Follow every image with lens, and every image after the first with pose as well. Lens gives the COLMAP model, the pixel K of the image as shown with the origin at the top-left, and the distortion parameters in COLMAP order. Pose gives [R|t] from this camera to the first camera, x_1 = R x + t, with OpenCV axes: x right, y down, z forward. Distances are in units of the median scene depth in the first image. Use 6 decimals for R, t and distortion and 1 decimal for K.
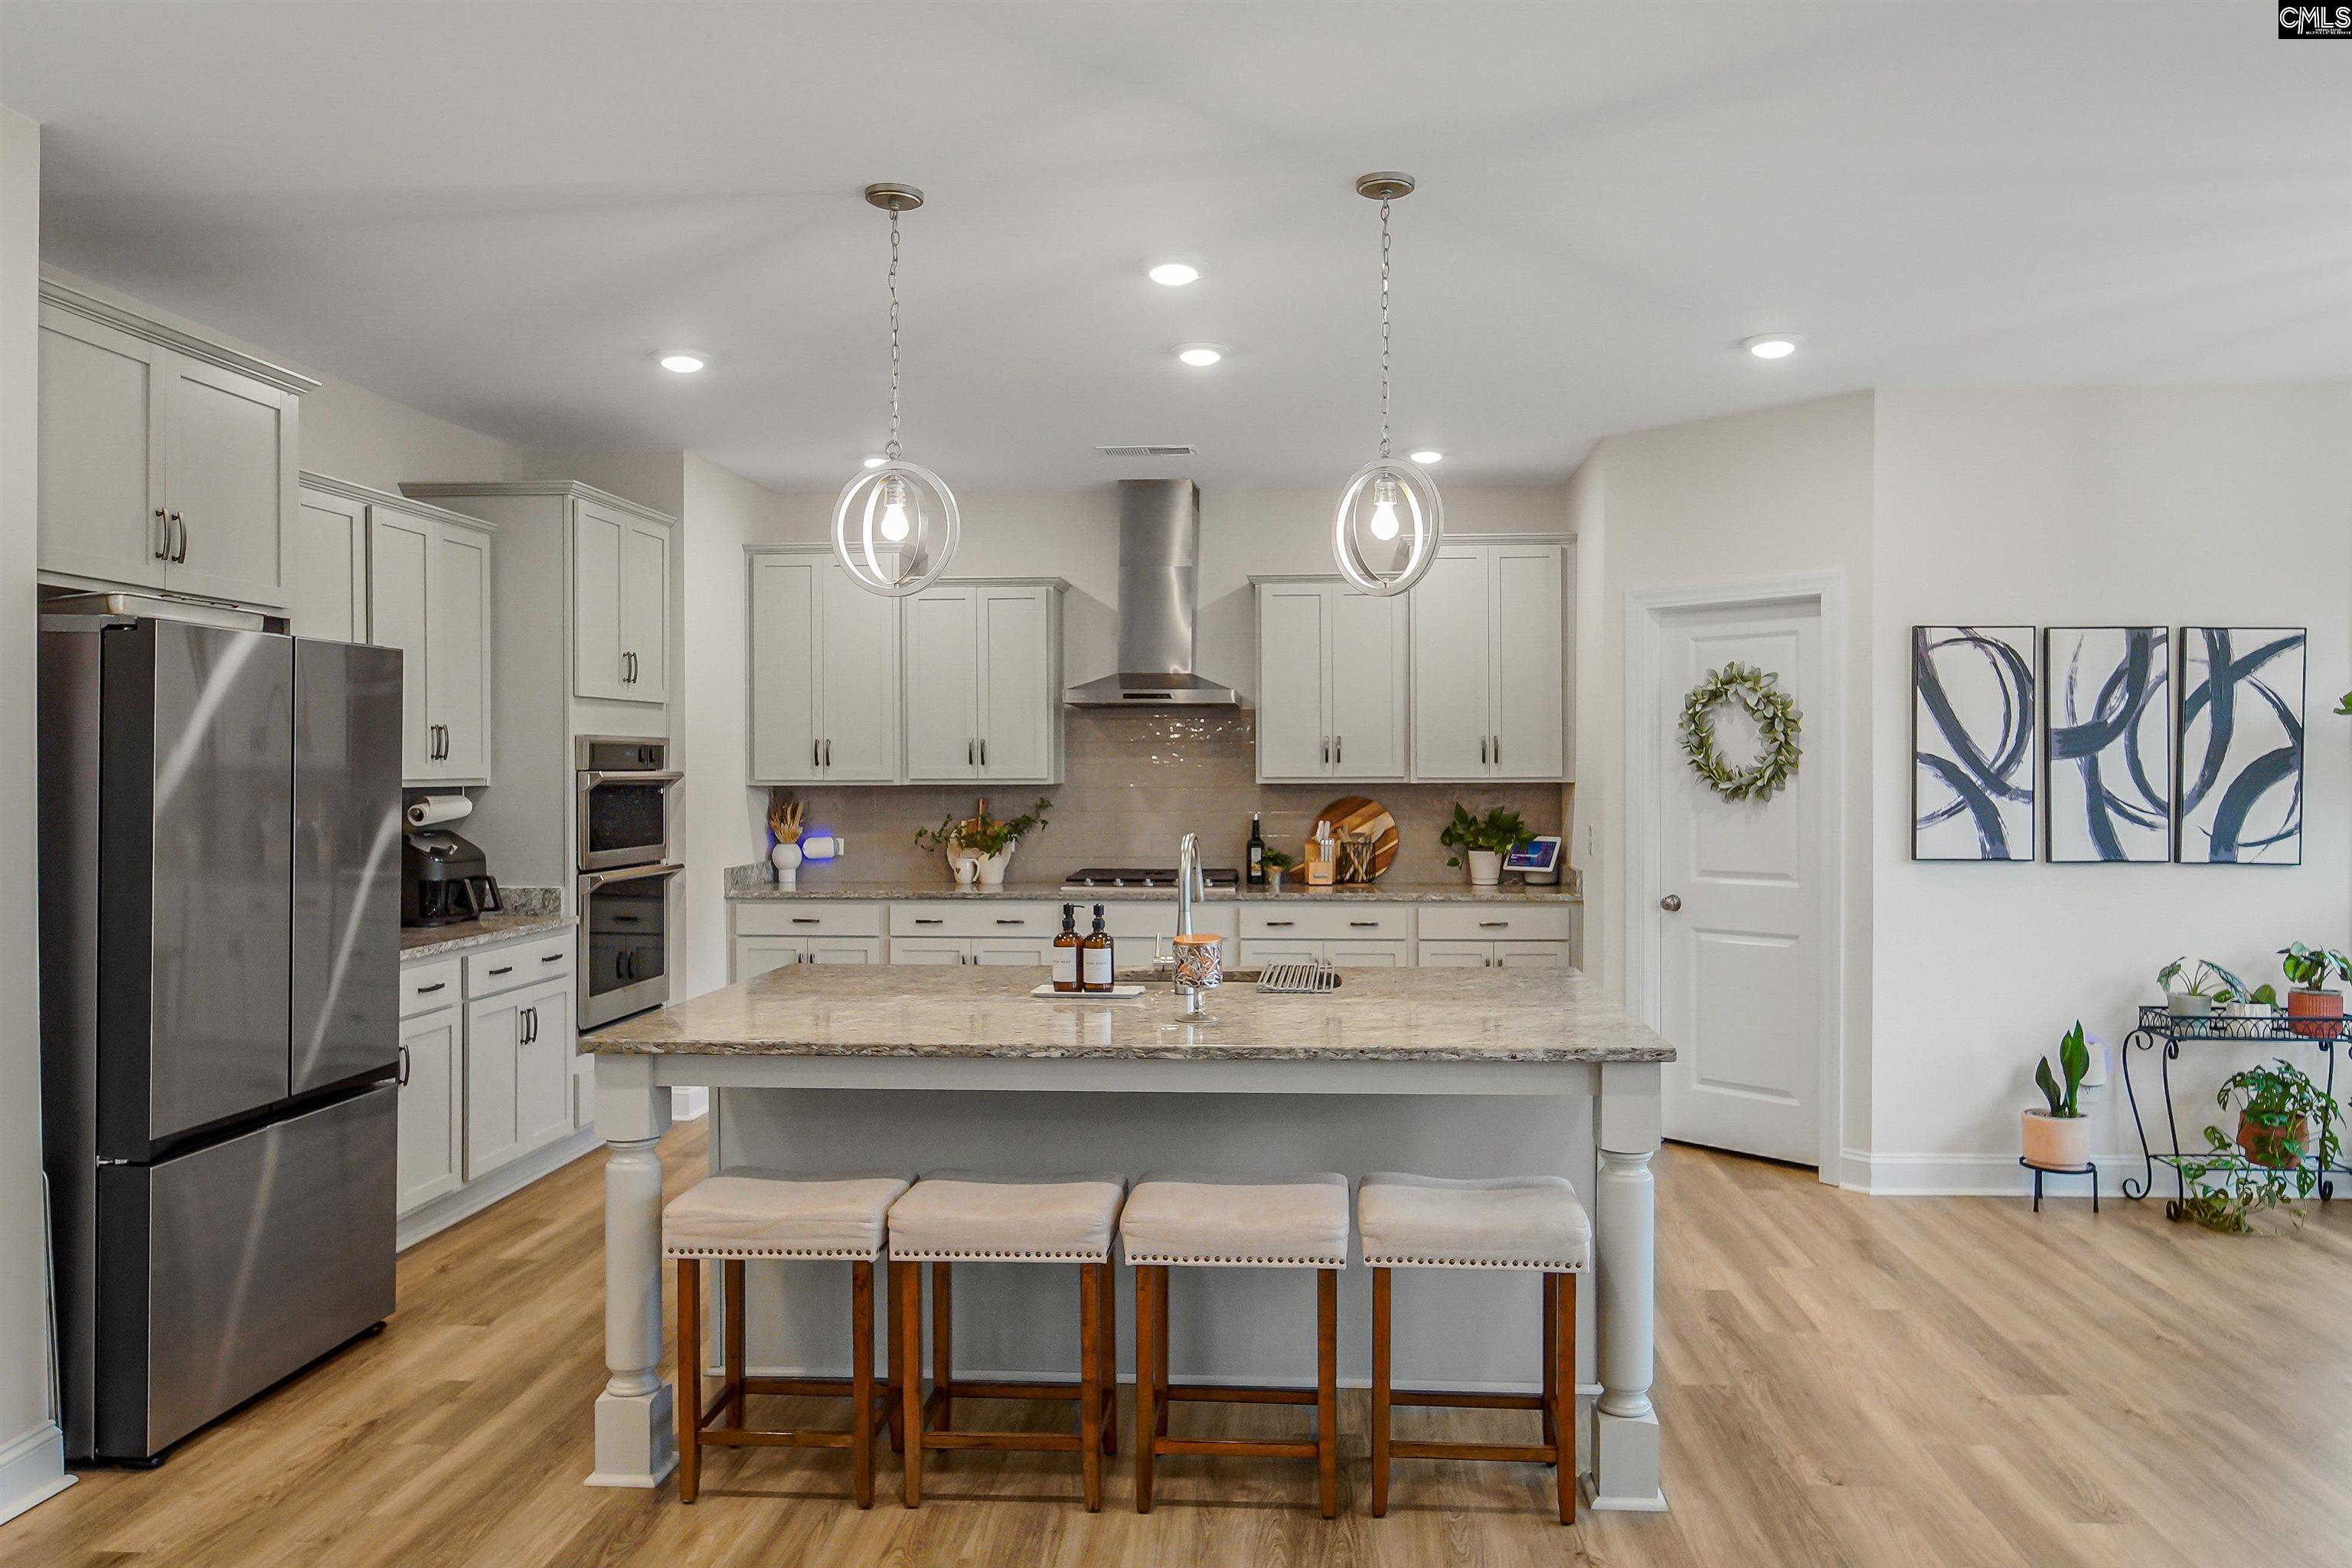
lens RADIAL K [[1599.9, 0, 1206.5], [0, 1599.9, 773.9], [0, 0, 1]] dist [-0.005540, 0.000682]
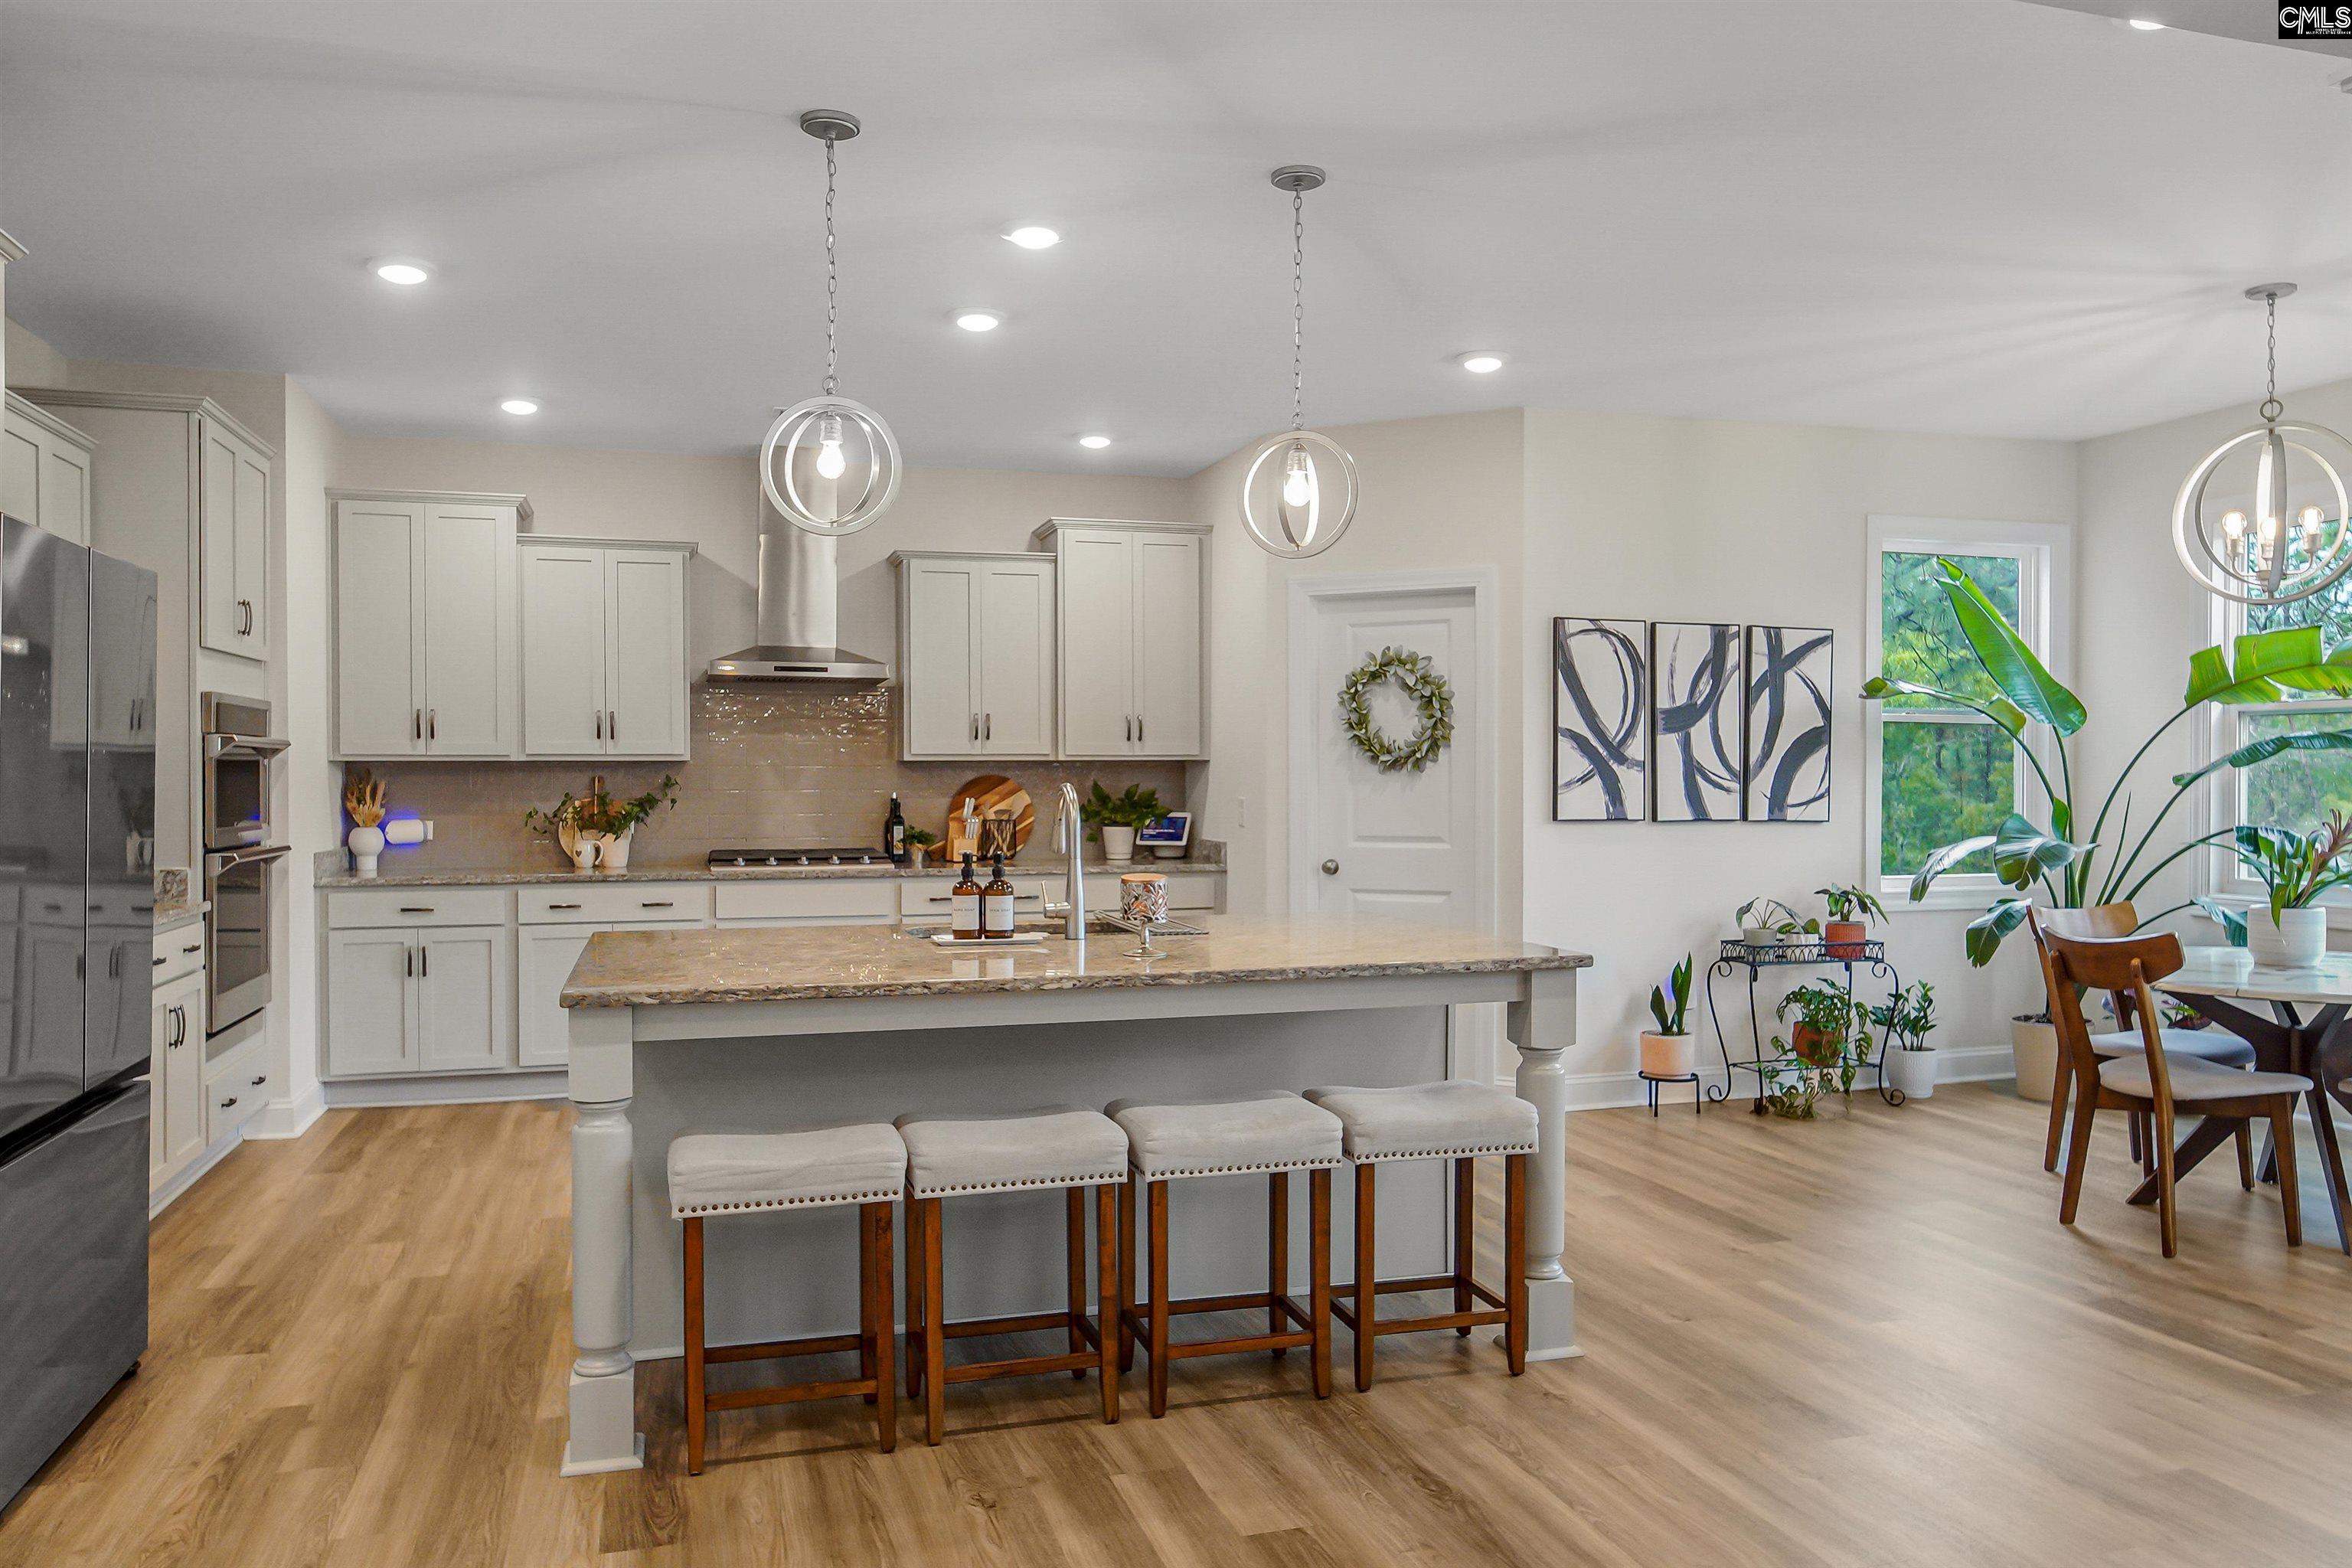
lens RADIAL K [[1618.4, 0, 1176.0], [0, 1618.4, 784.0], [0, 0, 1]] dist [-0.004411, -0.001343]
pose [[0.939380, -0.000828, 0.342876, -0.214828], [-0.000459, 0.999993, 0.003673, 0.023505], [-0.342877, -0.003607, 0.939374, 0.000491]]
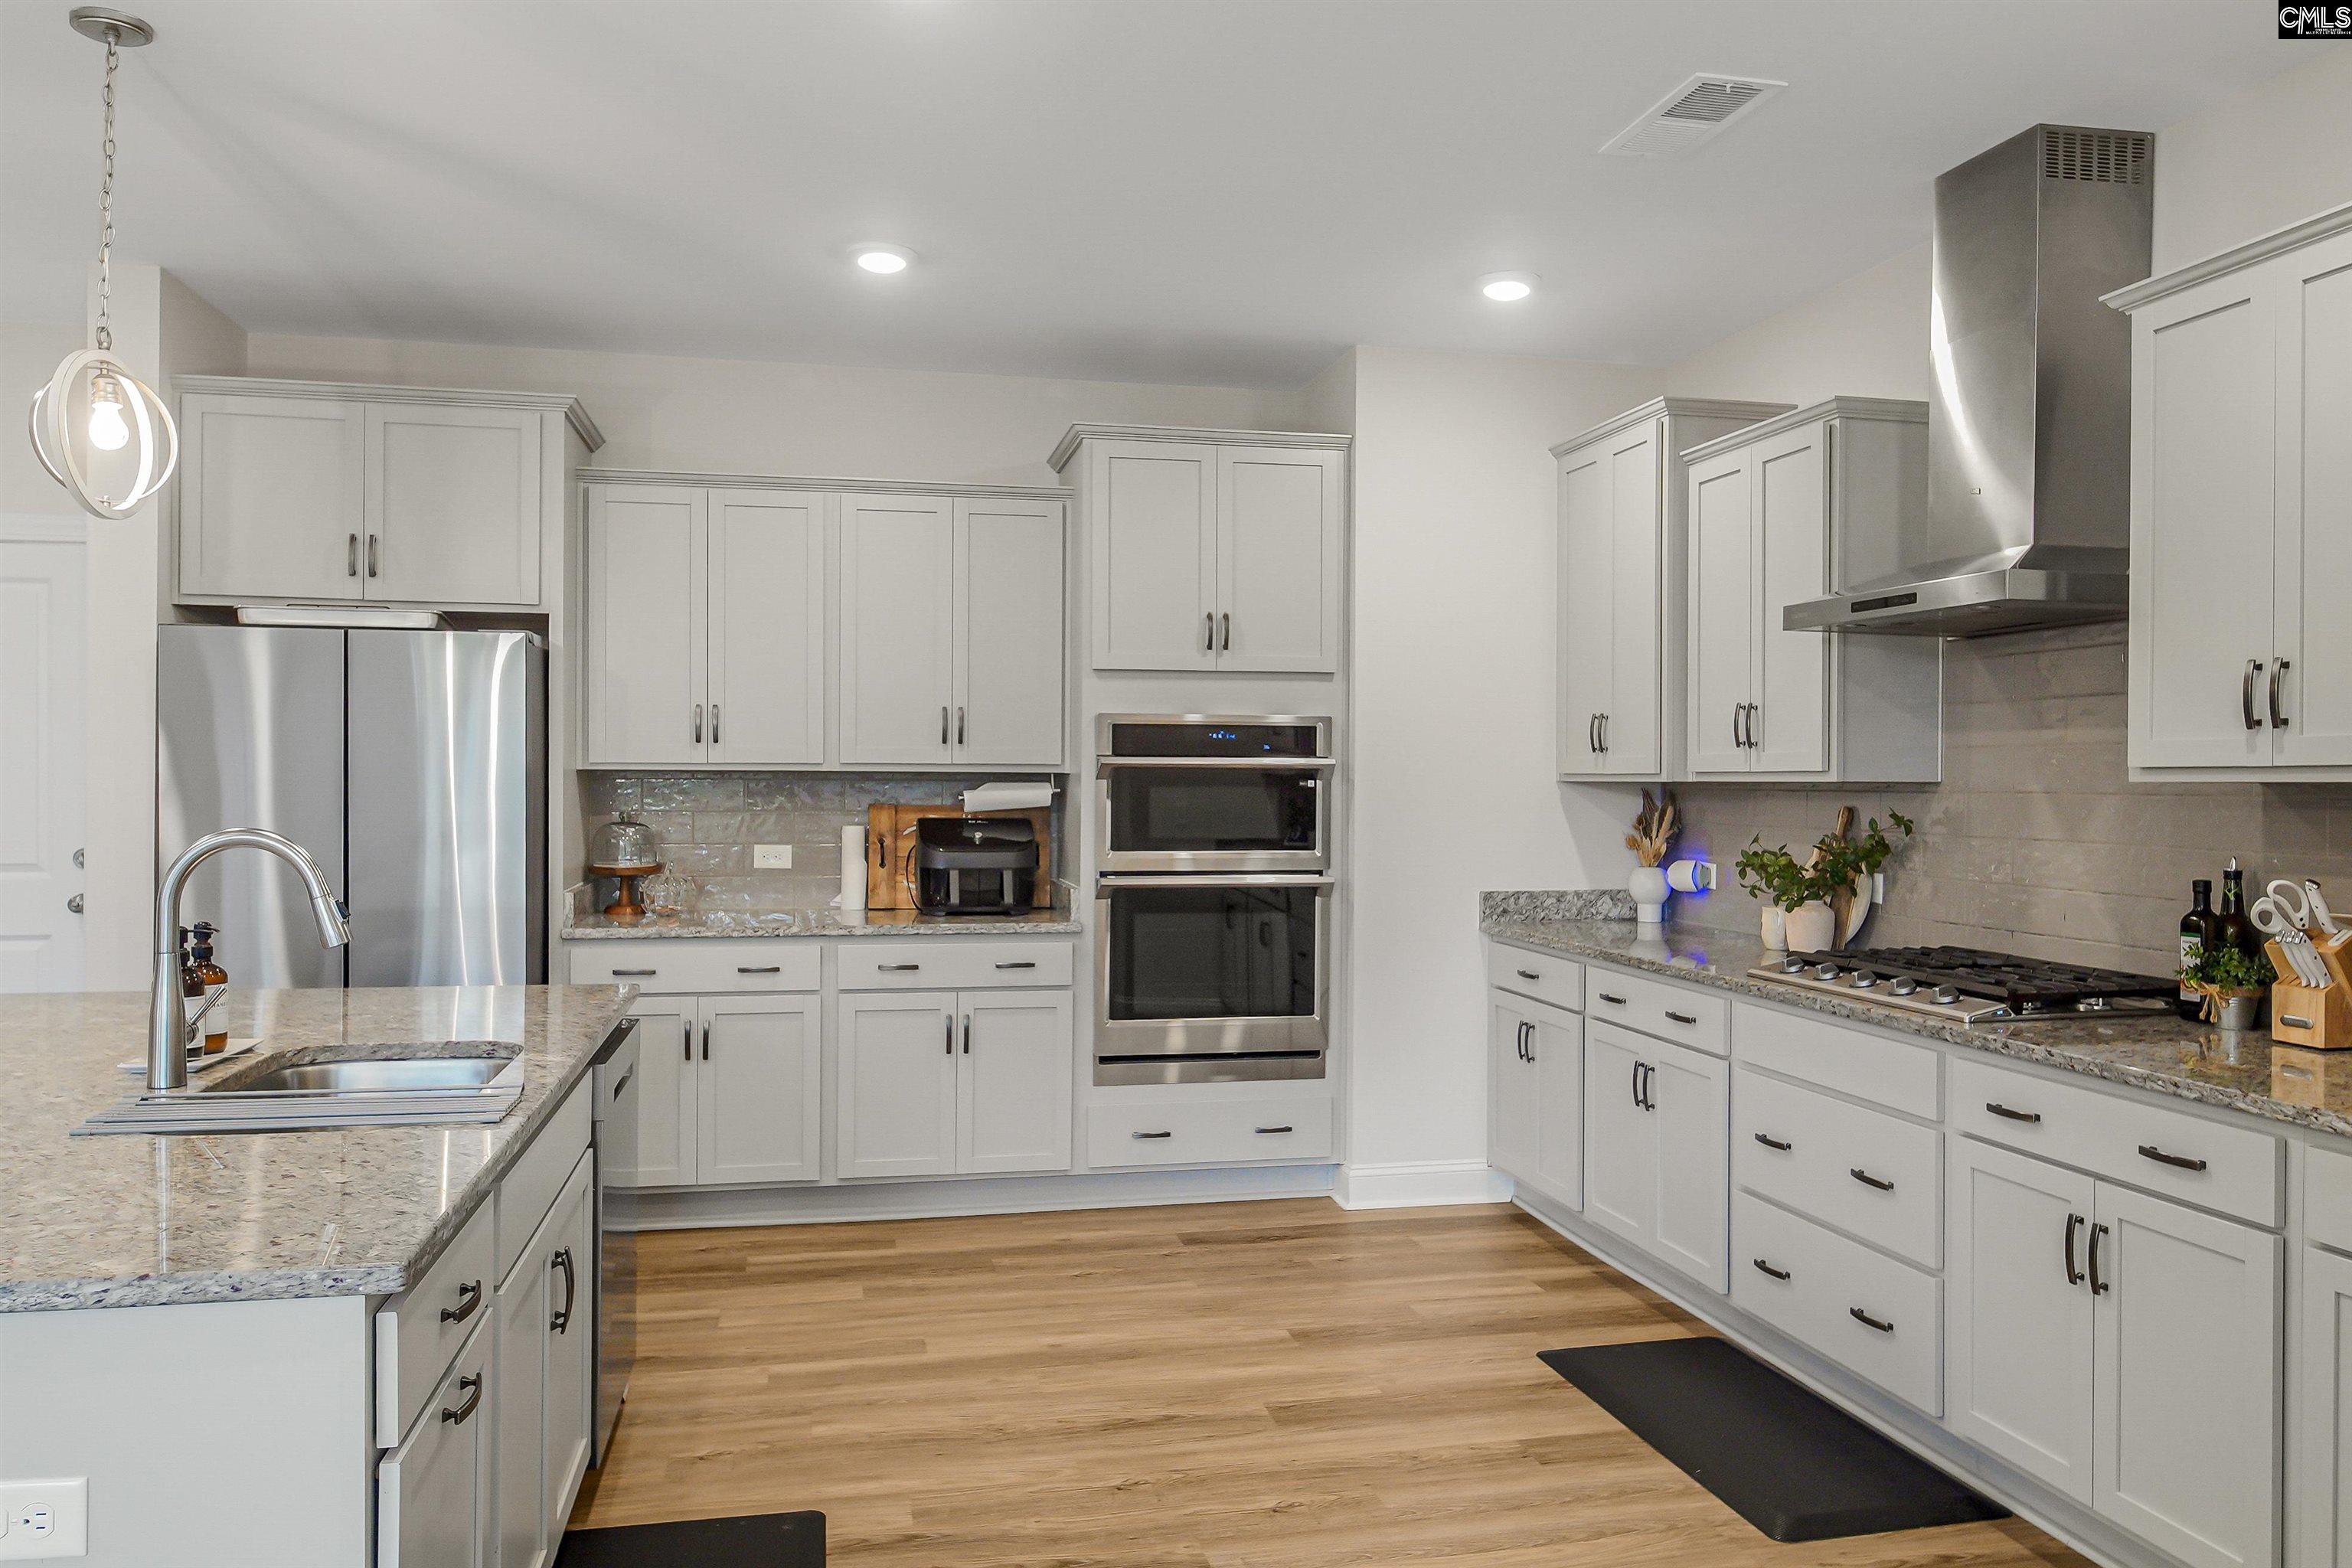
lens RADIAL K [[1618.4, 0, 1176.0], [0, 1618.4, 784.0], [0, 0, 1]] dist [-0.004411, -0.001343]
pose [[0.282871, 0.007919, -0.959125, 0.519199], [-0.011536, 0.999922, 0.004853, 0.009892], [0.959089, 0.009692, 0.282940, 0.885428]]
